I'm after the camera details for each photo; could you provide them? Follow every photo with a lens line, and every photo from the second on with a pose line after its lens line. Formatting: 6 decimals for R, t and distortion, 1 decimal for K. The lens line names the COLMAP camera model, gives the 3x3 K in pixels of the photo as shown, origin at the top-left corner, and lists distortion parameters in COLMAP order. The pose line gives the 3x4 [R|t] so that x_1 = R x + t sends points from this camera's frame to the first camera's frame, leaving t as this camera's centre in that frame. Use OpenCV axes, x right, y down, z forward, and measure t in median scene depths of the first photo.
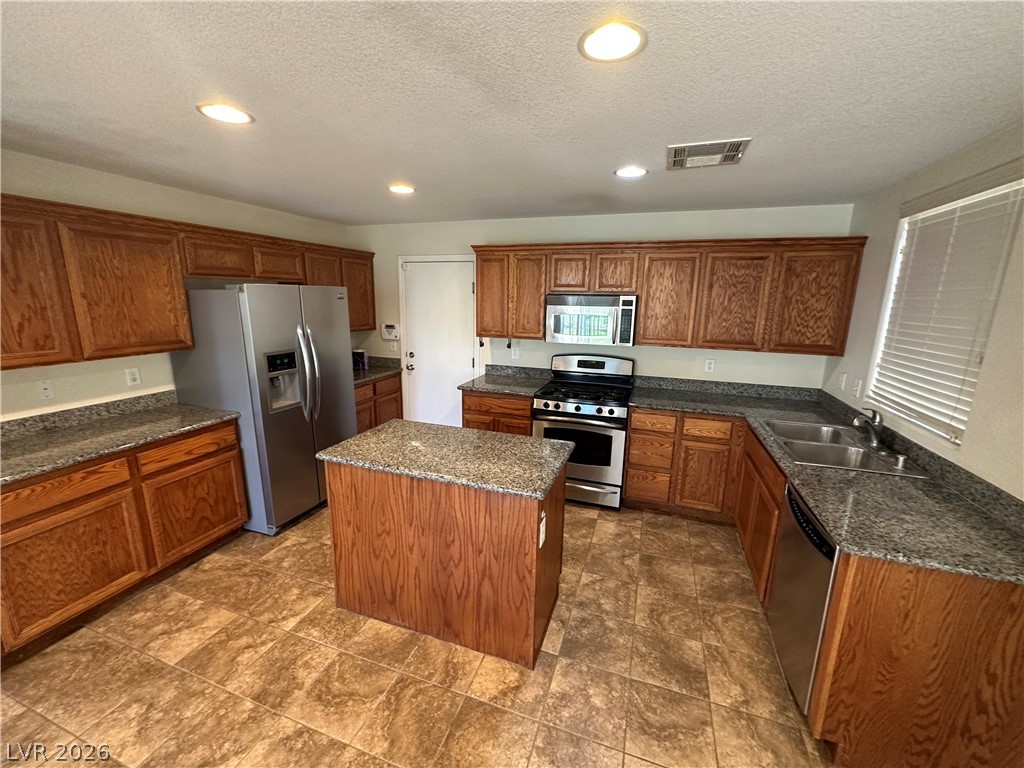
lens RADIAL K [[409.7, 0, 512.4], [0, 409.7, 383.3], [0, 0, 1]] dist [-0.004623, 0.000847]
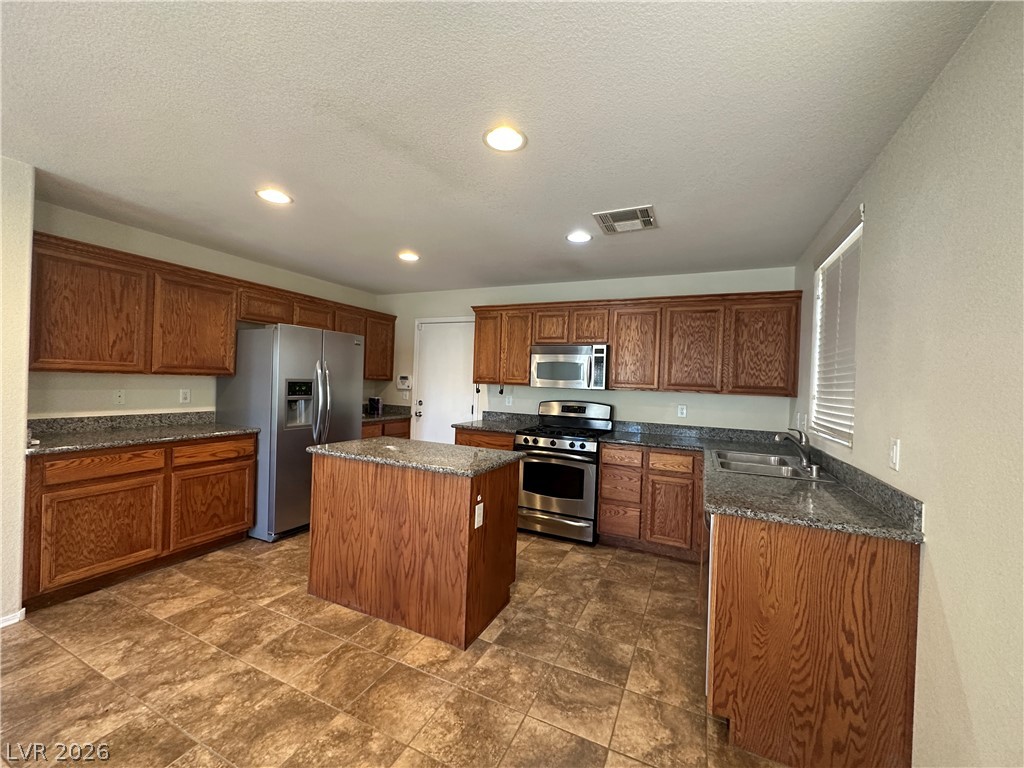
lens RADIAL K [[409.7, 0, 512.5], [0, 409.7, 383.6], [0, 0, 1]] dist [-0.004623, 0.000847]
pose [[0.994799, 0.020473, -0.099781, 0.239252], [-0.040638, 0.978025, -0.204489, 0.203226], [0.093402, 0.207480, 0.973770, -0.163488]]
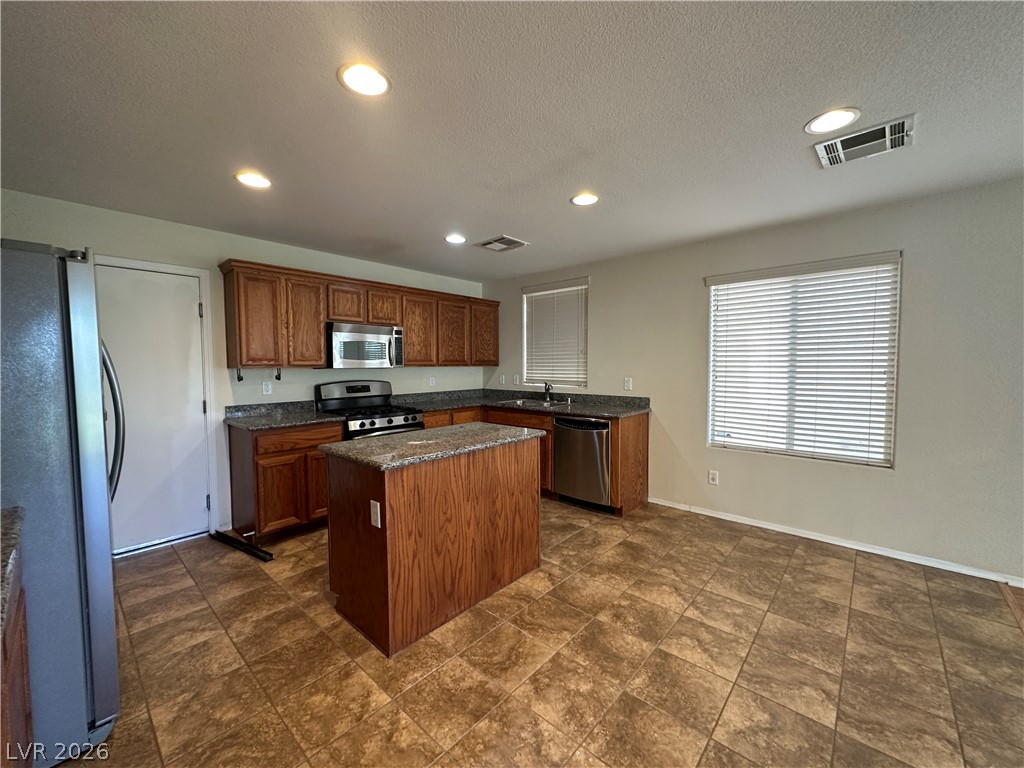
lens RADIAL K [[409.7, 0, 512.3], [0, 409.7, 383.8], [0, 0, 1]] dist [-0.004623, 0.000847]
pose [[0.384329, -0.064306, 0.920954, -1.124322], [0.203552, 0.978924, -0.016592, 0.071518], [-0.900477, 0.193838, 0.389318, 0.363179]]
